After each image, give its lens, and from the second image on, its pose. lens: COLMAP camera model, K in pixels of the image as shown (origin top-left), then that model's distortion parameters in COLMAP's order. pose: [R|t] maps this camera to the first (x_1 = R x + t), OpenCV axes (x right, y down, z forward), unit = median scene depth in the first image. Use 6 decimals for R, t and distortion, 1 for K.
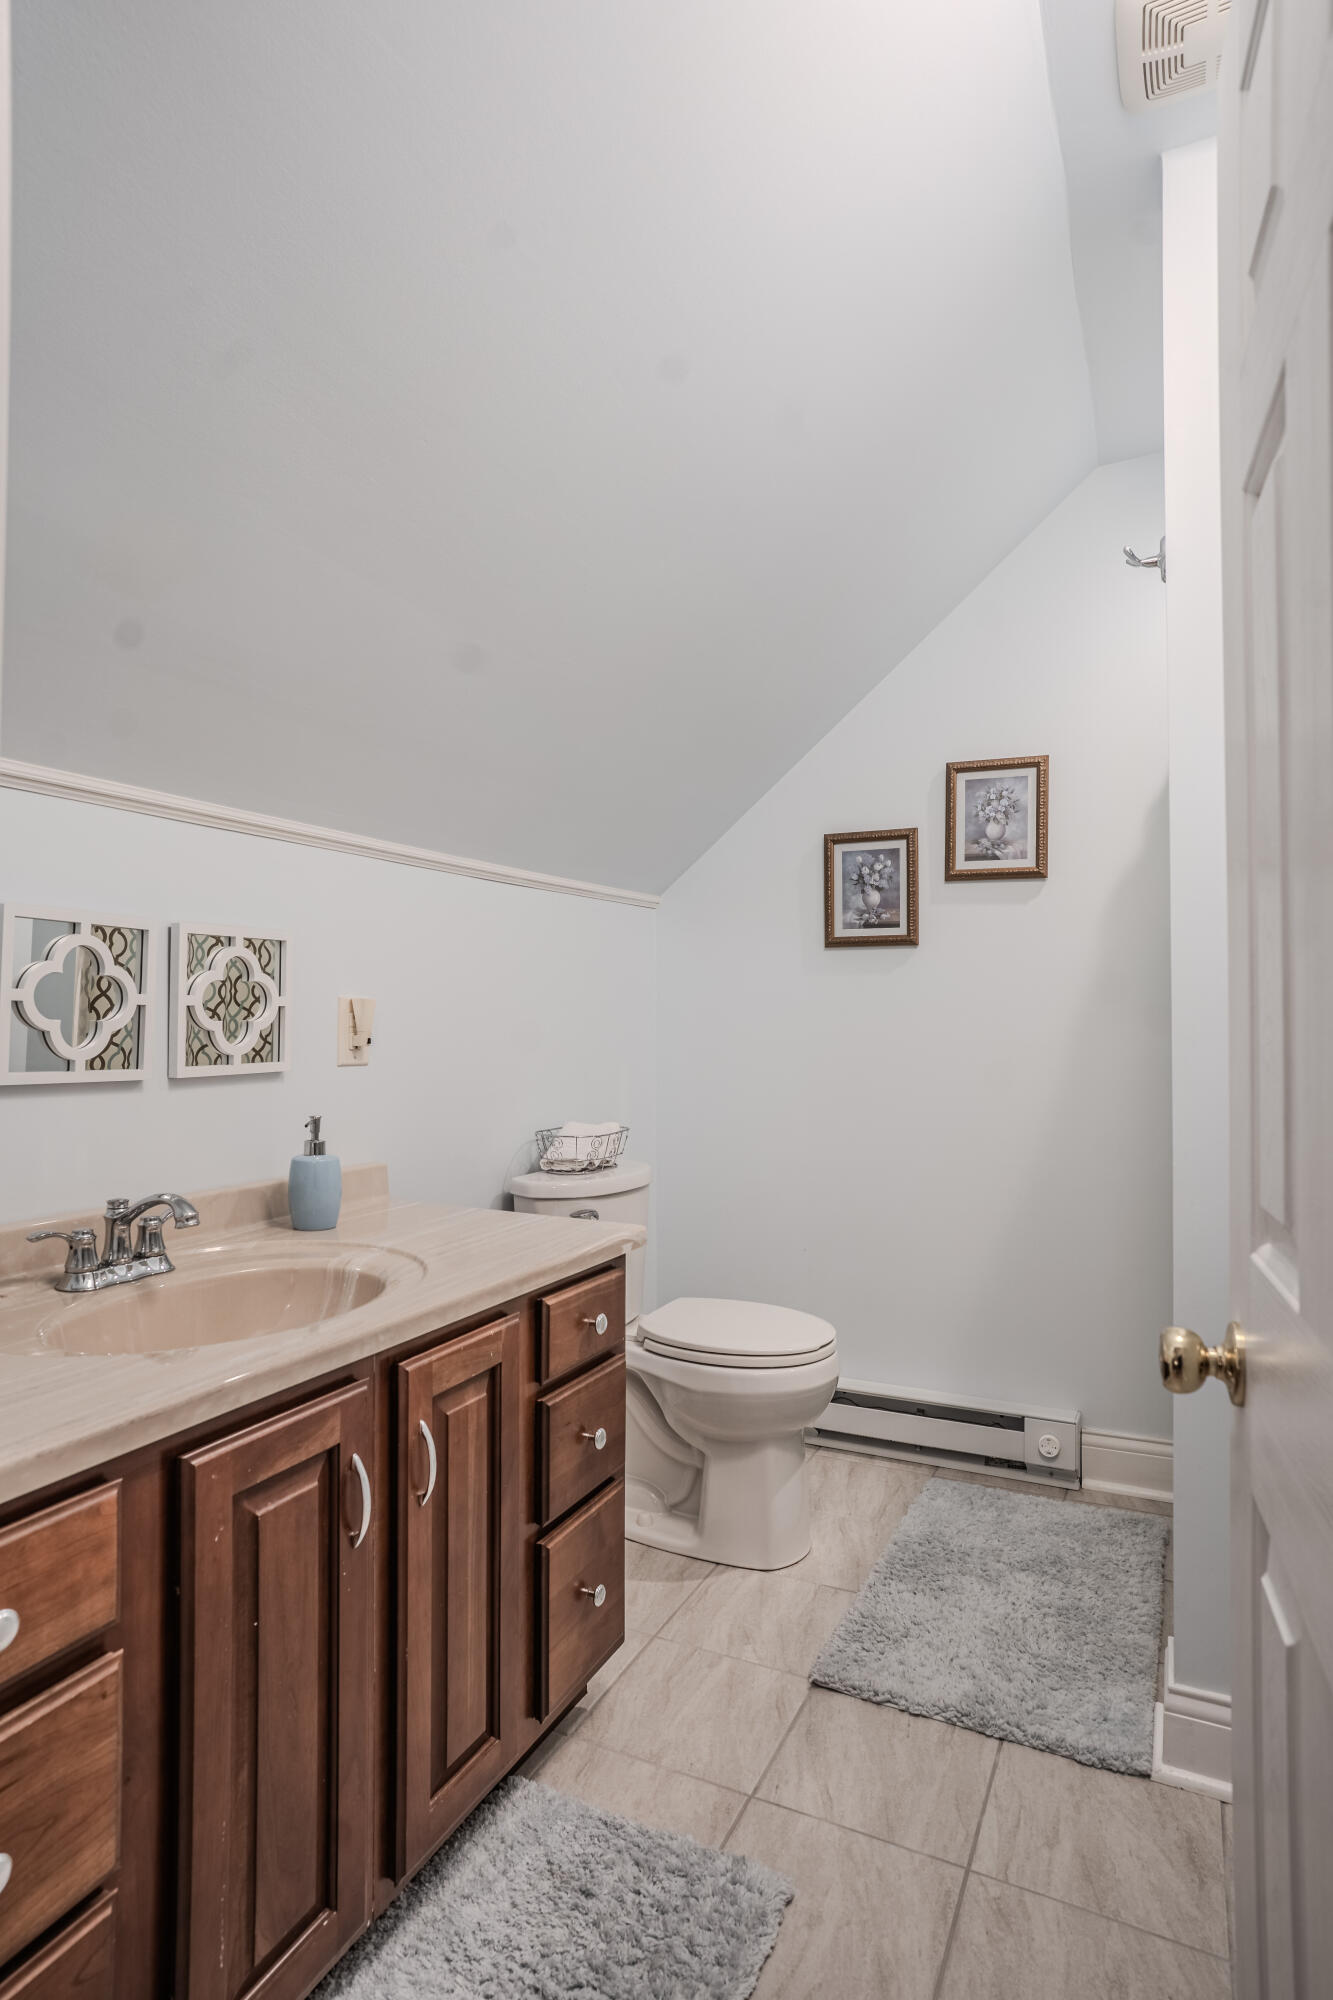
lens RADIAL K [[1112.3, 0, 666.1], [0, 1112.3, 1005.1], [0, 0, 1]] dist [-0.004082, -0.000158]
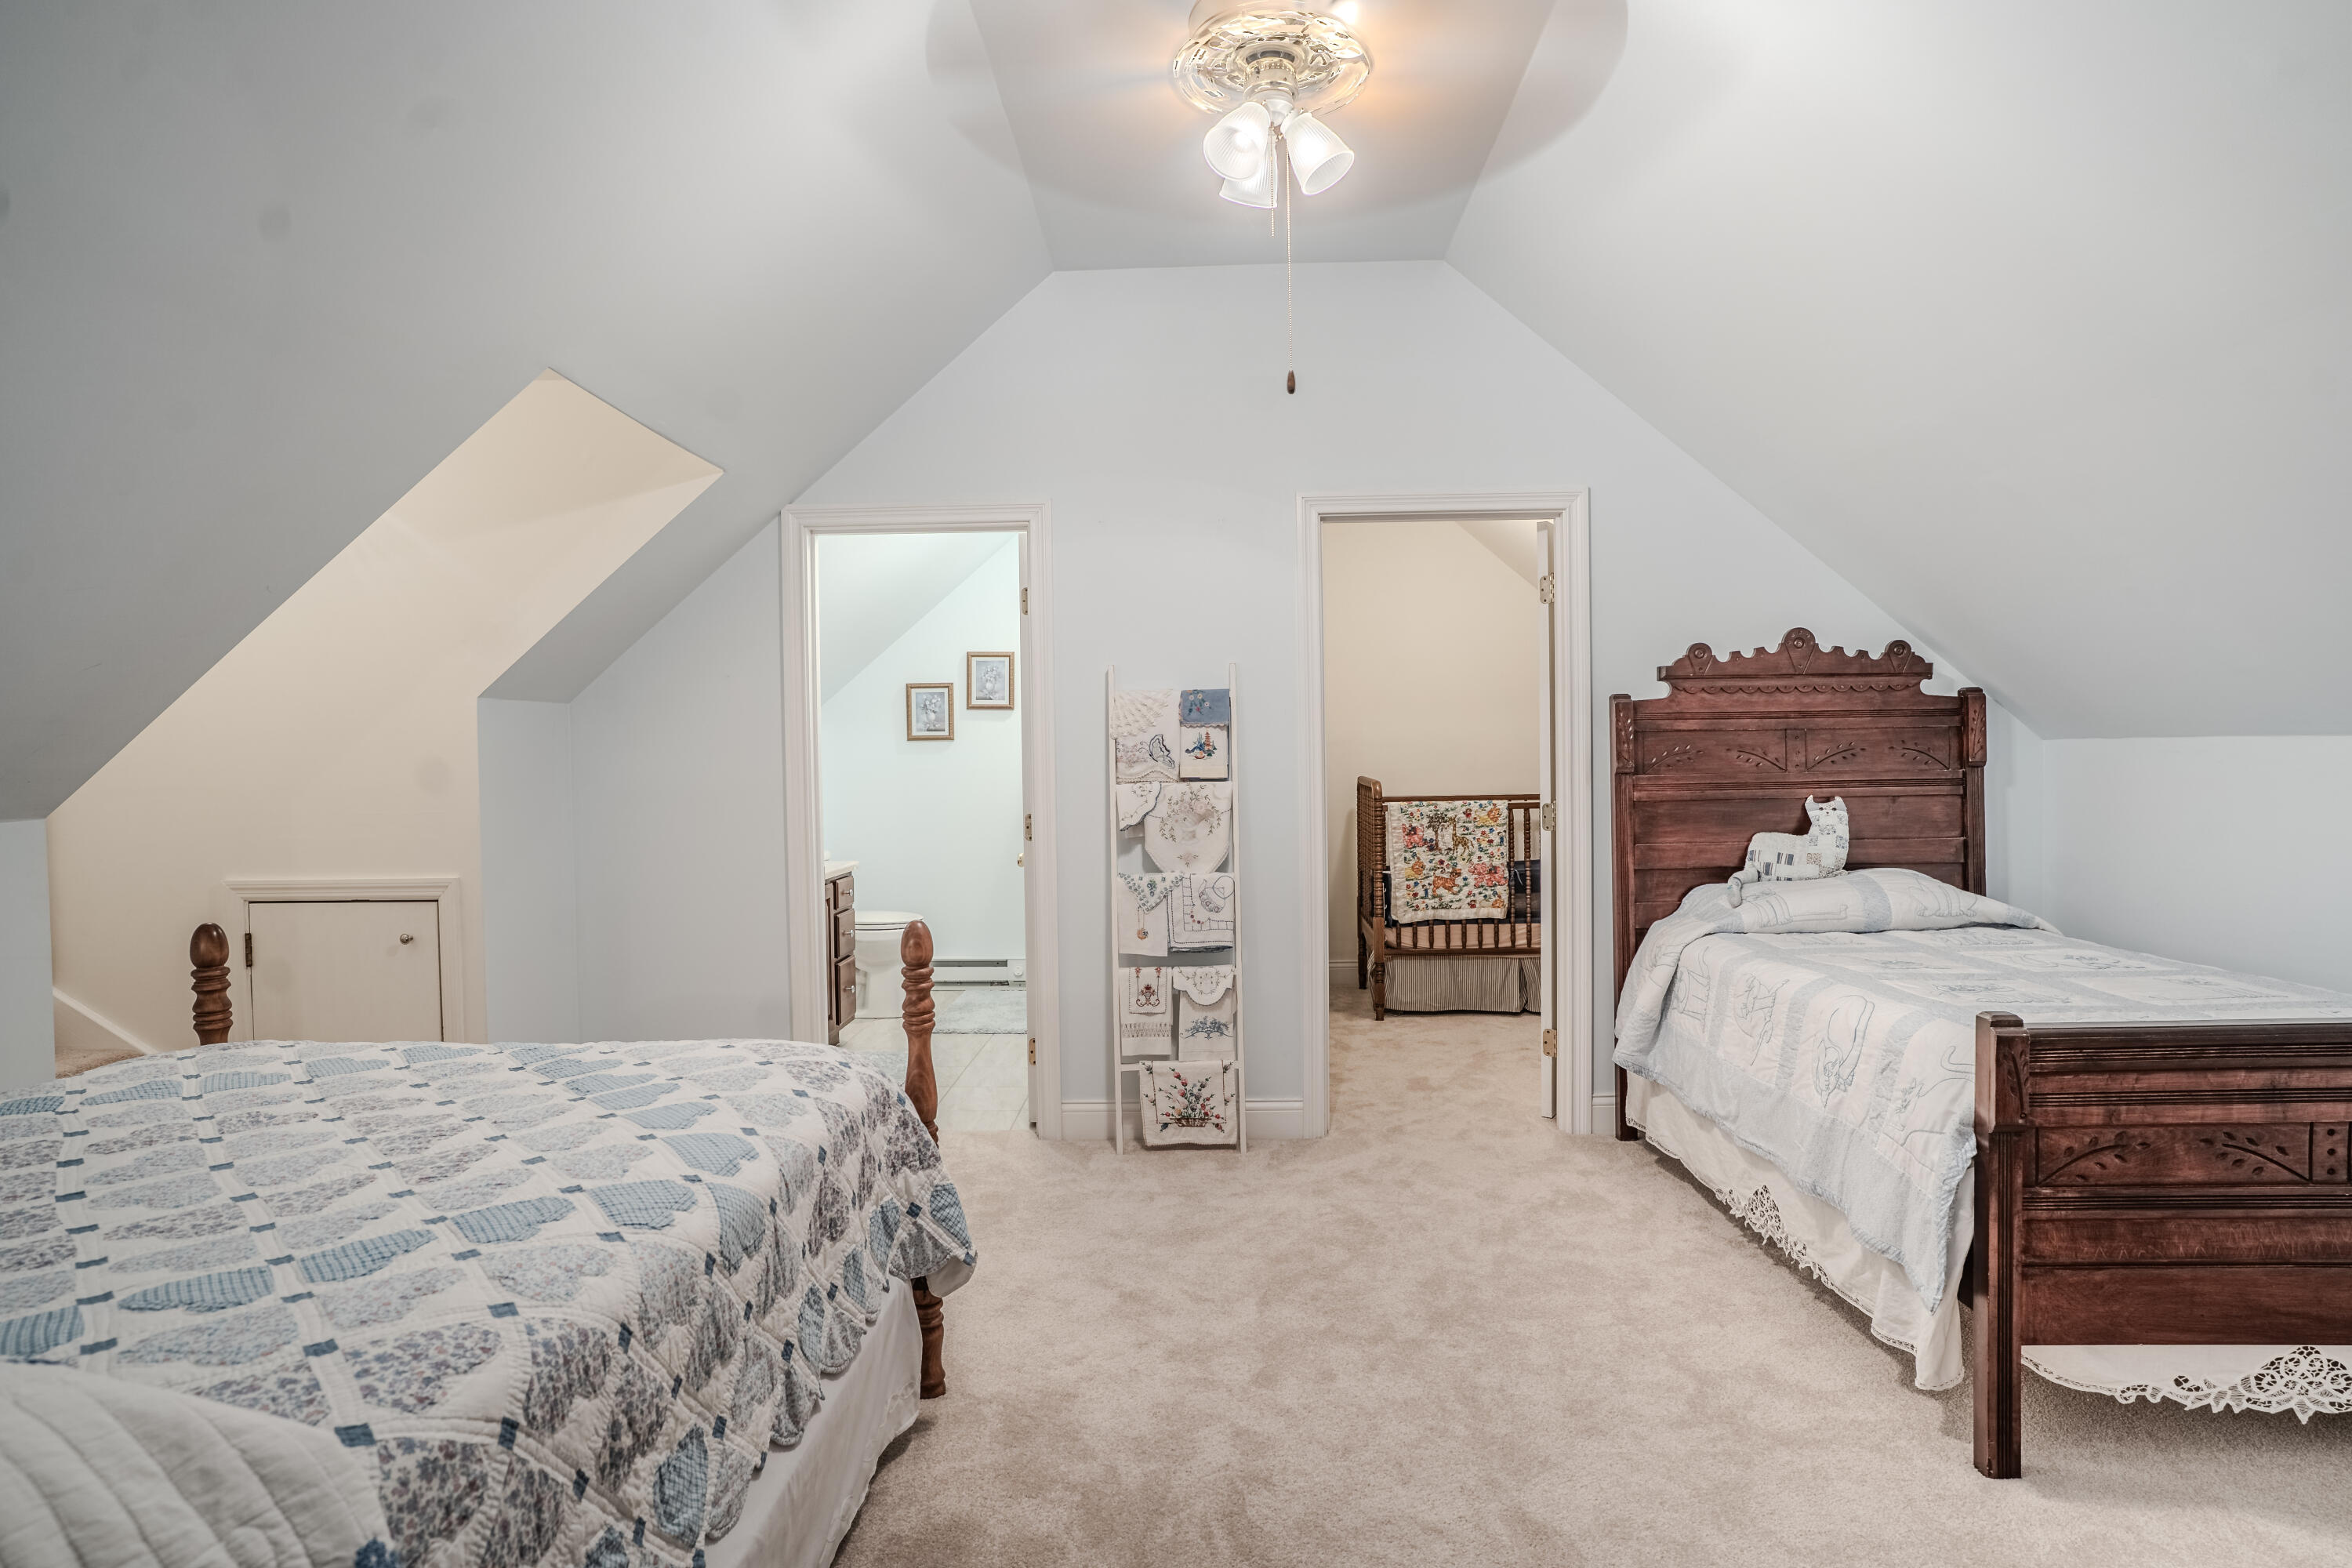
lens RADIAL K [[1308.1, 0, 1174.1], [0, 1308.1, 789.7], [0, 0, 1]] dist [-0.004082, -0.000158]
pose [[0.903369, -0.016599, 0.428543, -0.448190], [0.011279, 0.999825, 0.014950, 0.005560], [-0.428716, -0.008672, 0.903398, -1.370098]]
